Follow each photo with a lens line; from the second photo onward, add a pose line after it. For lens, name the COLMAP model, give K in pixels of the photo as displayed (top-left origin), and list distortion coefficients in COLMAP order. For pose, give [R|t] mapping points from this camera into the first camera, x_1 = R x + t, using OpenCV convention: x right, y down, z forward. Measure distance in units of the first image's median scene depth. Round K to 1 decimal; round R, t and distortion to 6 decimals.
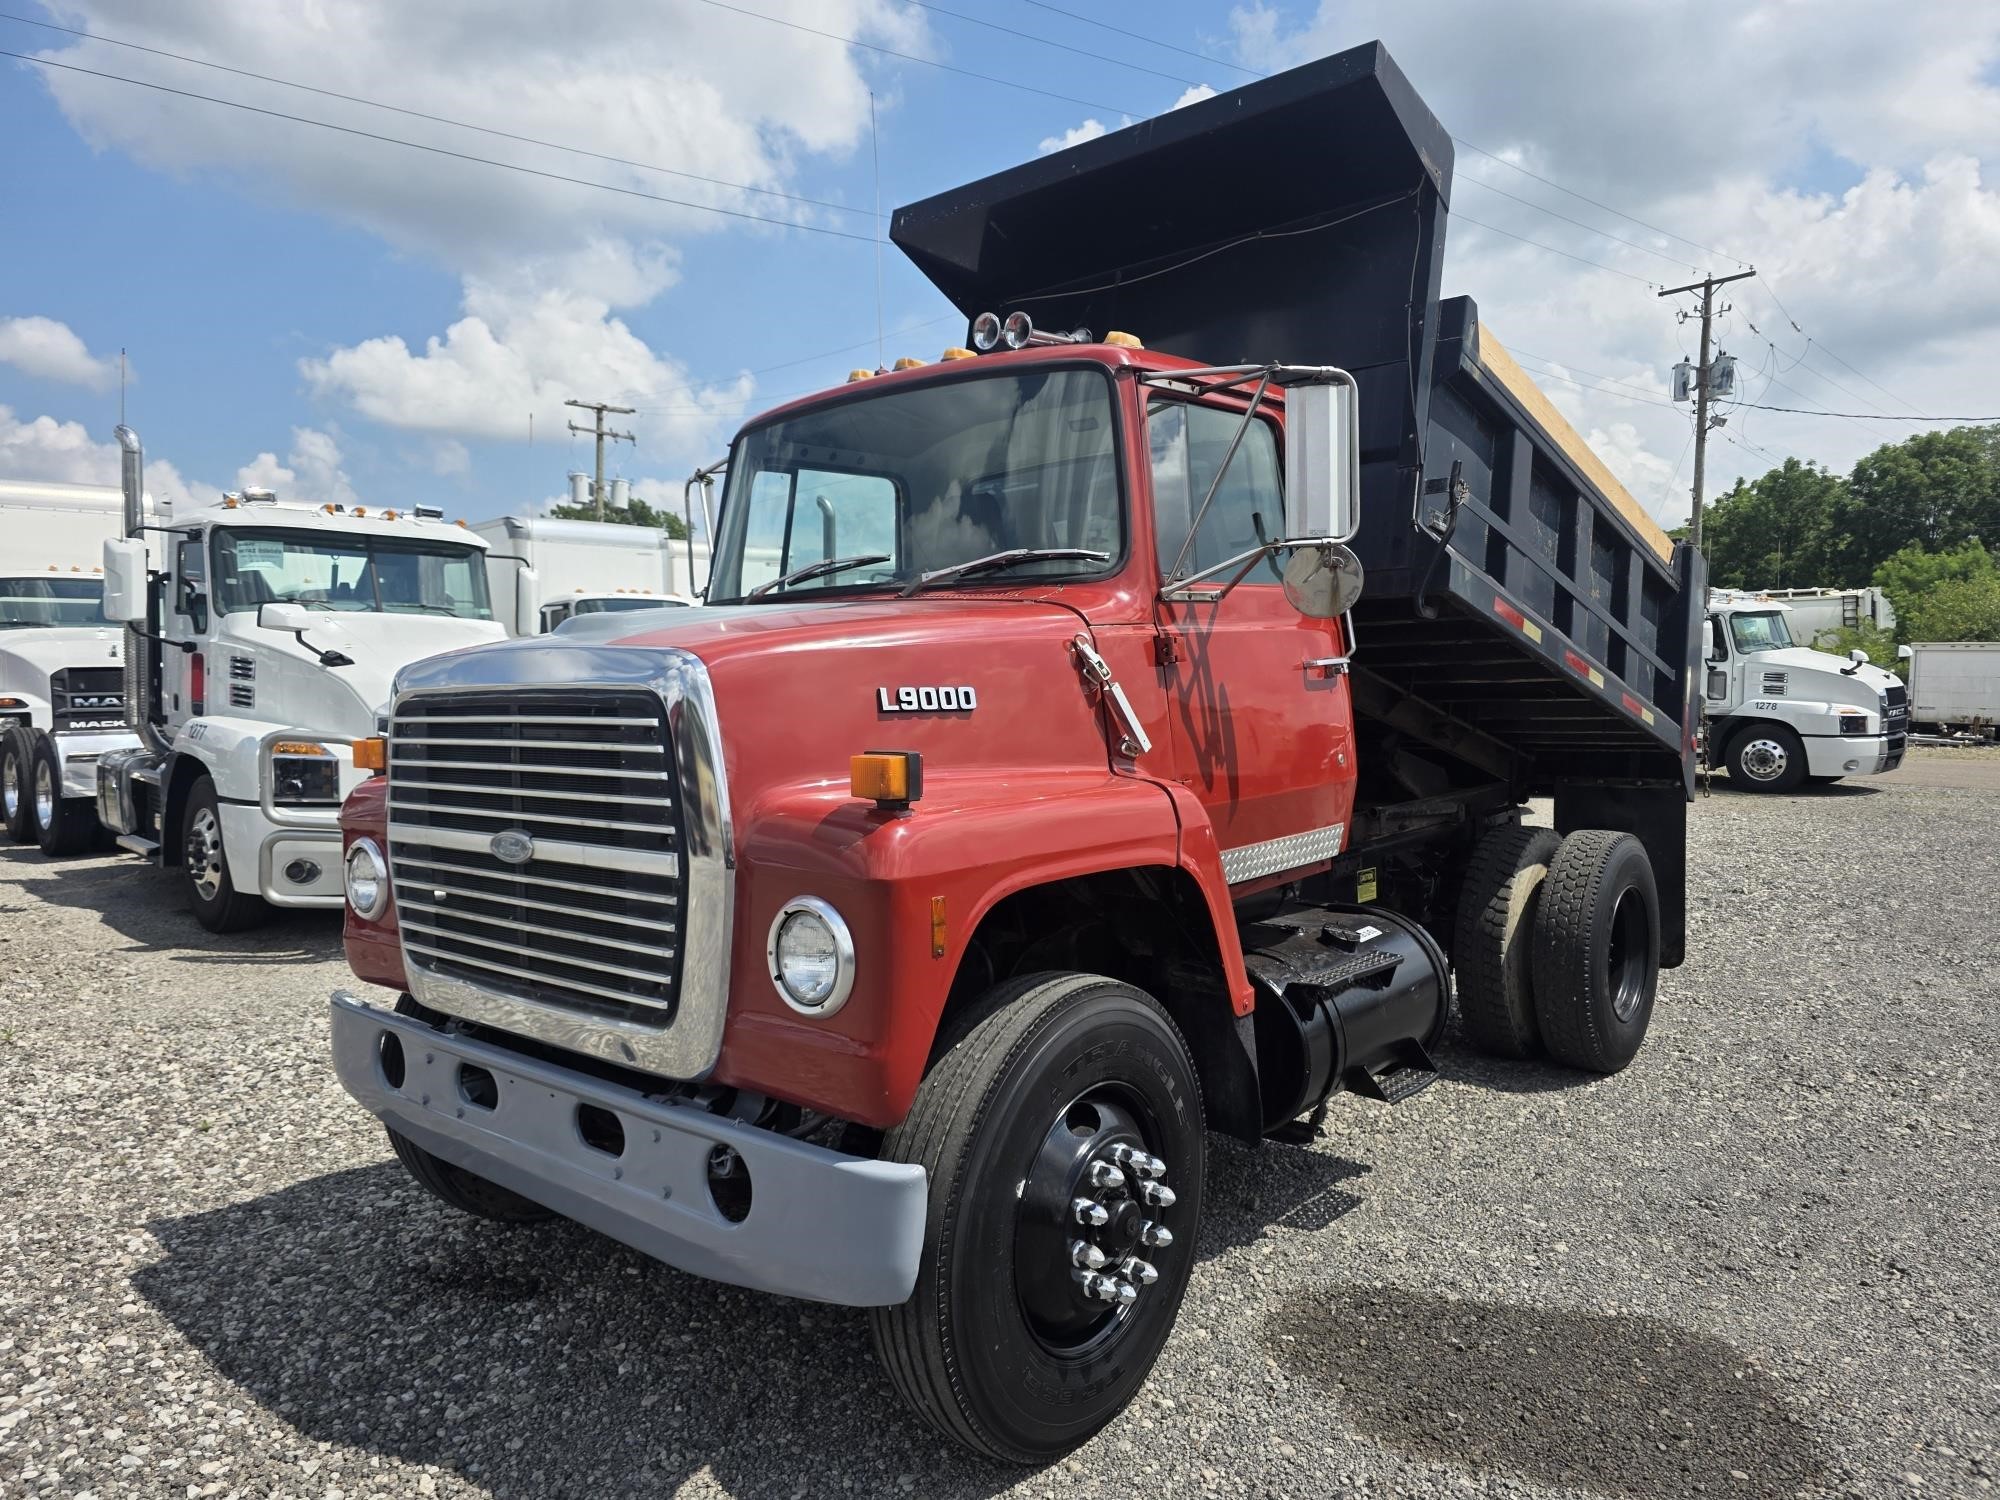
lens RADIAL K [[1340.6, 0, 1016.4], [0, 1340.6, 761.8], [0, 0, 1]] dist [0.022513, -0.011846]
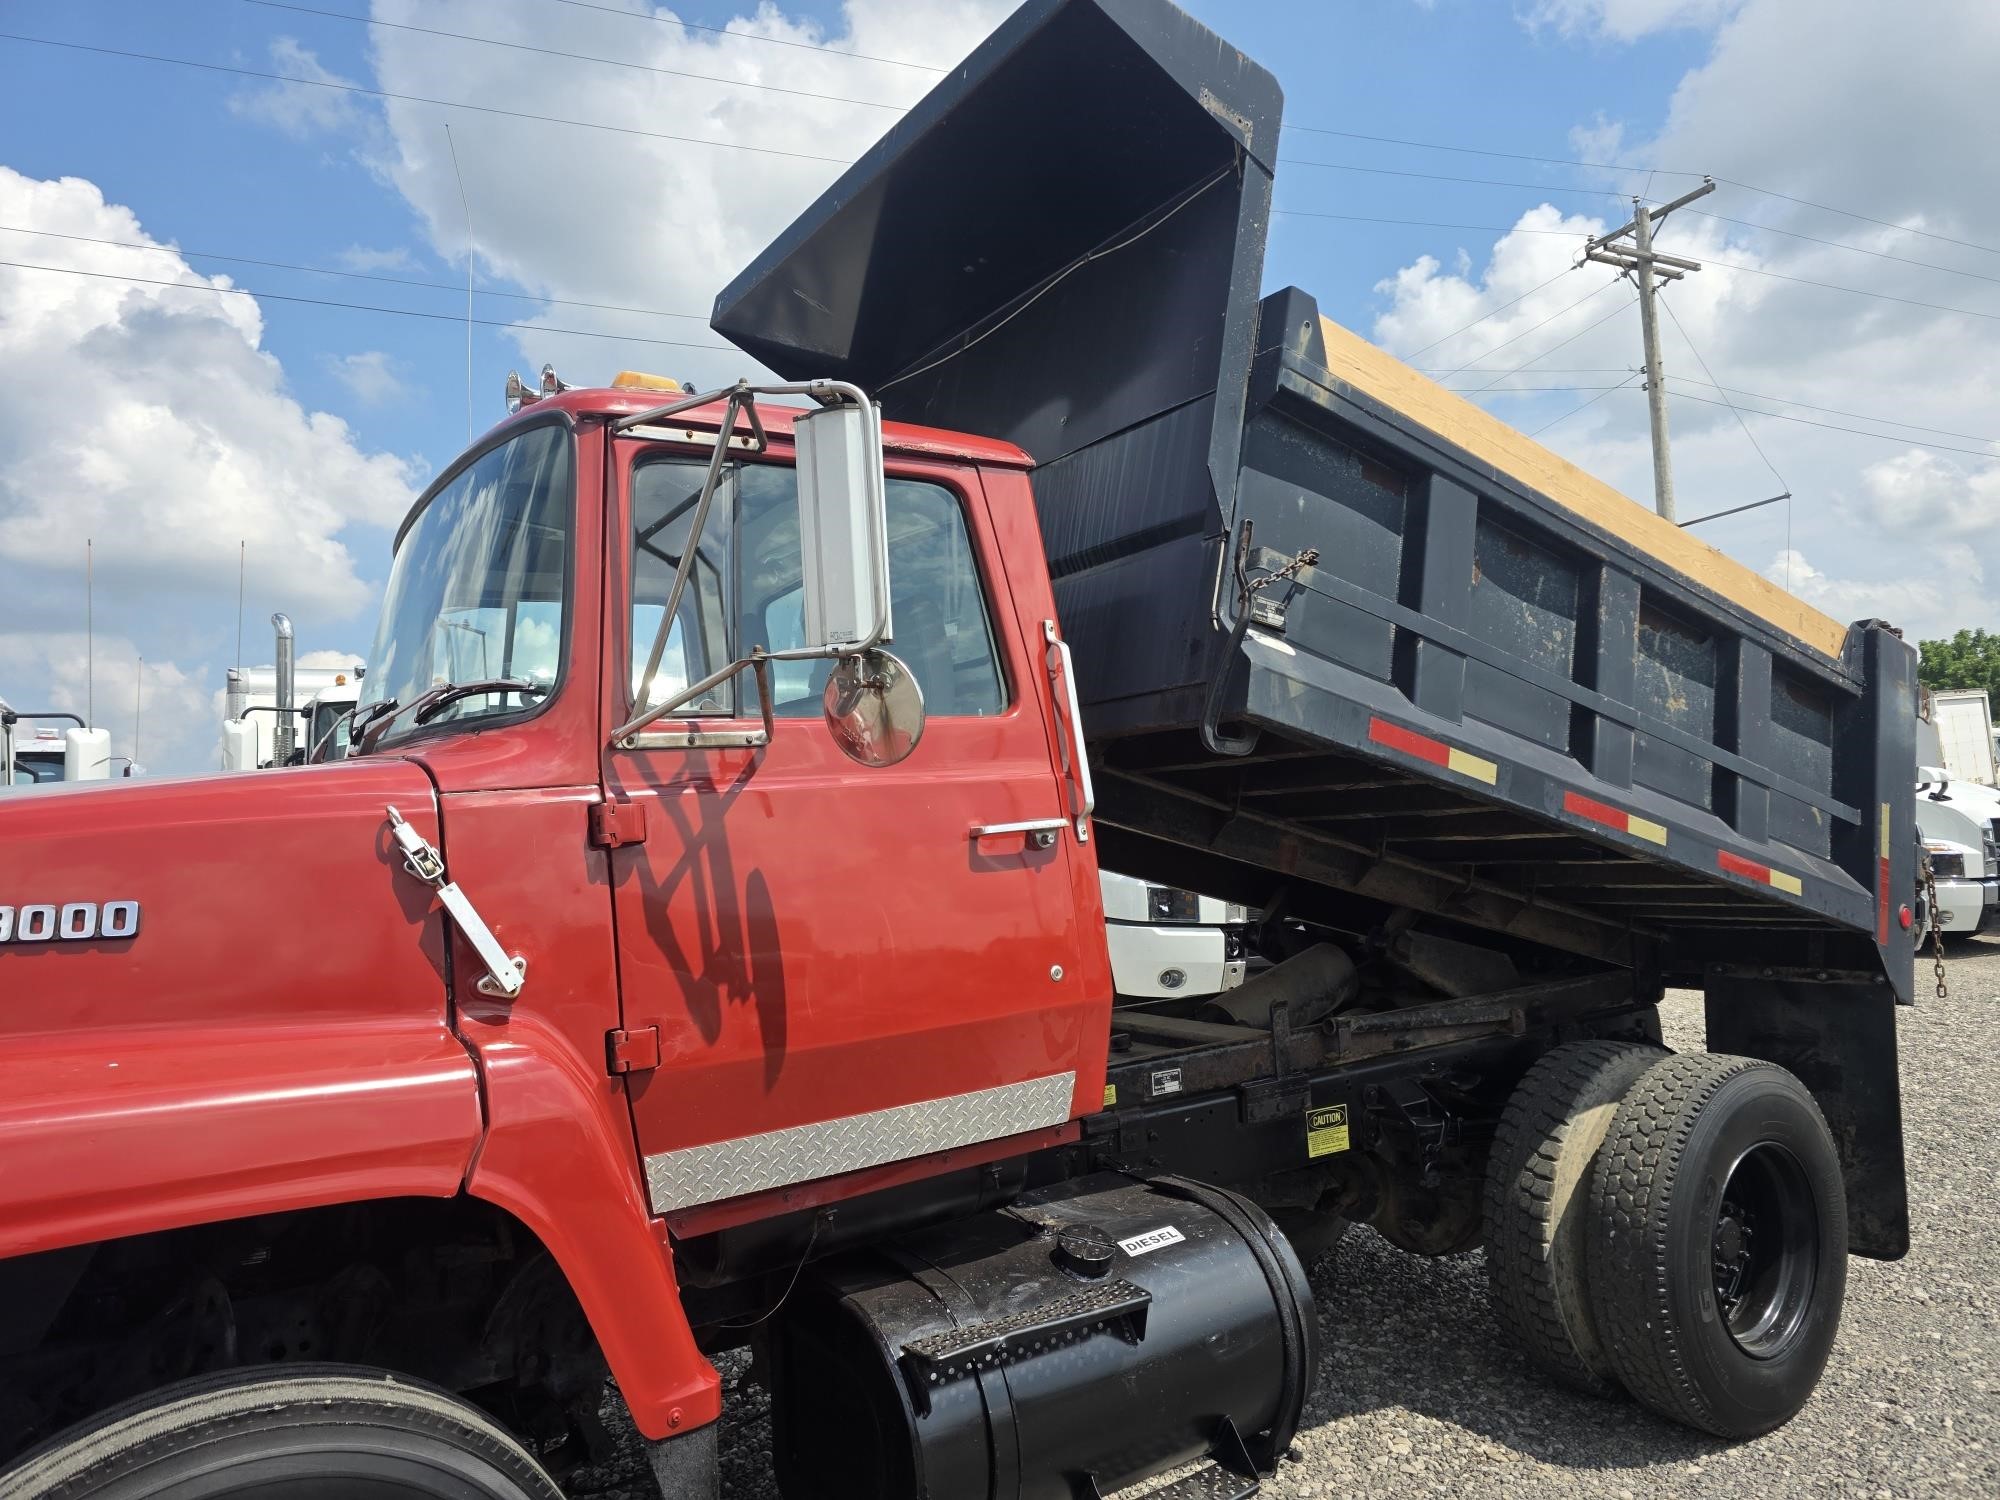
lens RADIAL K [[1340.6, 0, 994.0], [0, 1340.6, 759.0], [0, 0, 1]] dist [0.022513, -0.011846]
pose [[0.962957, -0.037073, -0.267096, 0.356563], [0.008165, 0.994059, -0.108539, -0.032747], [0.269533, 0.102337, 0.957538, 0.321209]]
